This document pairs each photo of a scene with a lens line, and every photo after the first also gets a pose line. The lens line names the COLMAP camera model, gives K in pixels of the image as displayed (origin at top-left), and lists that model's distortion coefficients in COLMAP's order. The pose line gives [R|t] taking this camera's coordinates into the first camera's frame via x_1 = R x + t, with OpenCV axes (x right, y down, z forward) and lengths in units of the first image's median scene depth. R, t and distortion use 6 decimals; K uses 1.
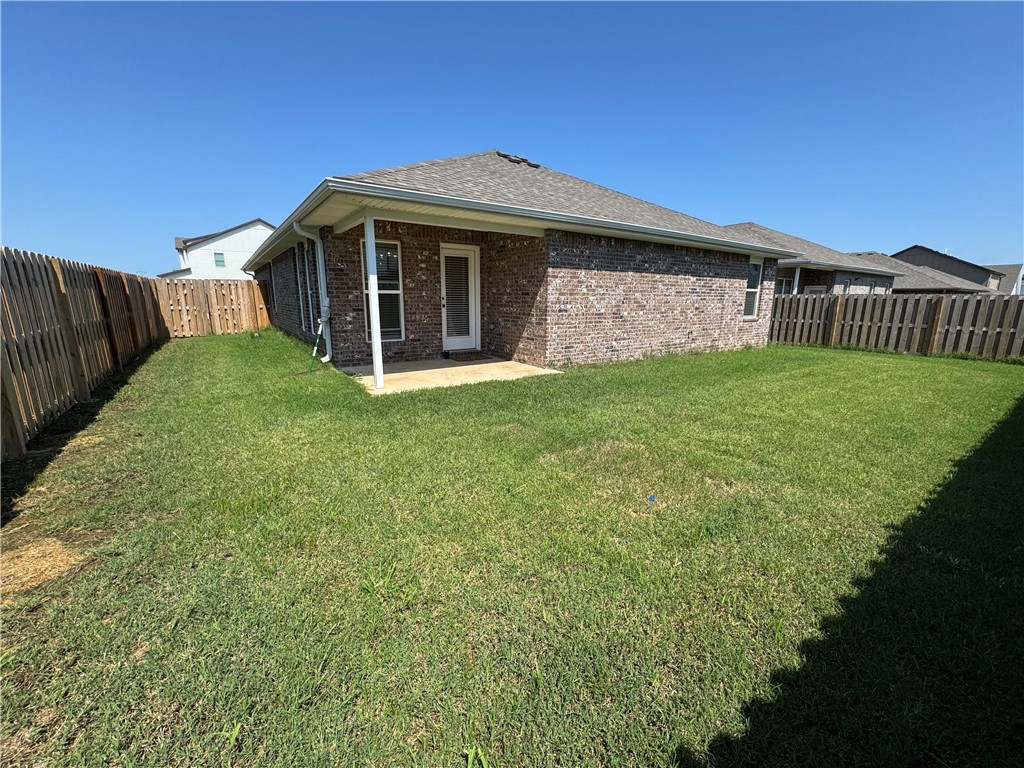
lens RADIAL K [[407.9, 0, 516.7], [0, 407.9, 383.4], [0, 0, 1]] dist [-0.004289, 0.000583]
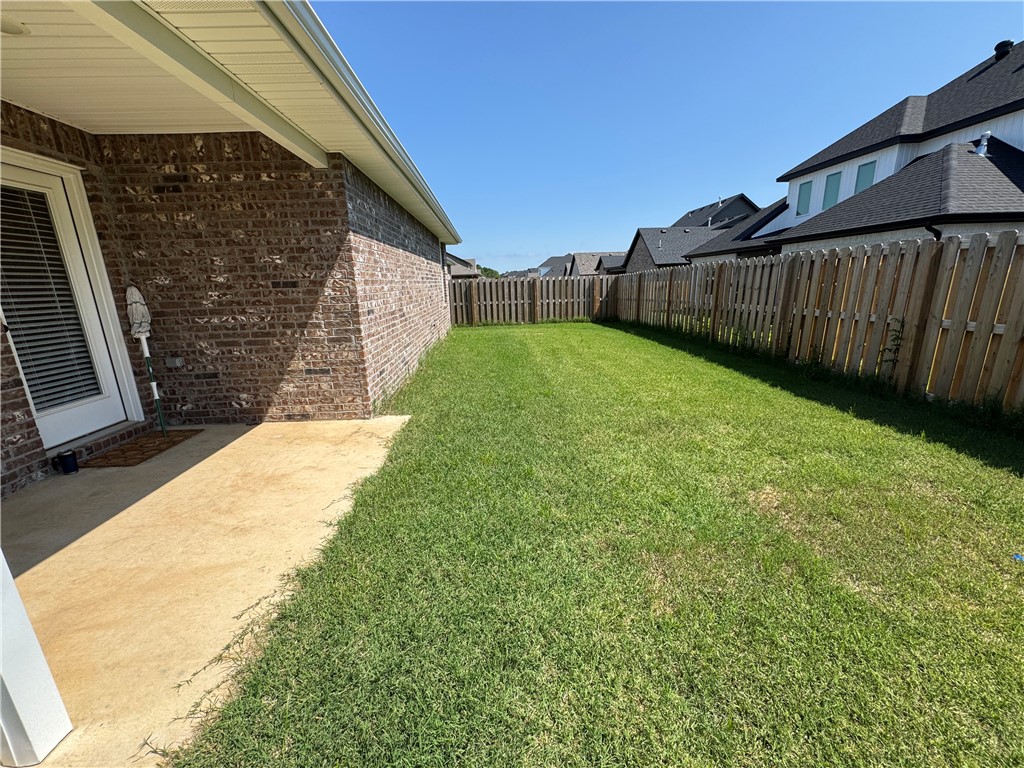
lens RADIAL K [[407.9, 0, 512.1], [0, 407.9, 385.1], [0, 0, 1]] dist [-0.004289, 0.000583]
pose [[0.545779, -0.228962, 0.806041, -0.239479], [0.207252, 0.968942, 0.134903, -0.105392], [-0.811894, 0.093427, 0.576281, 0.478289]]
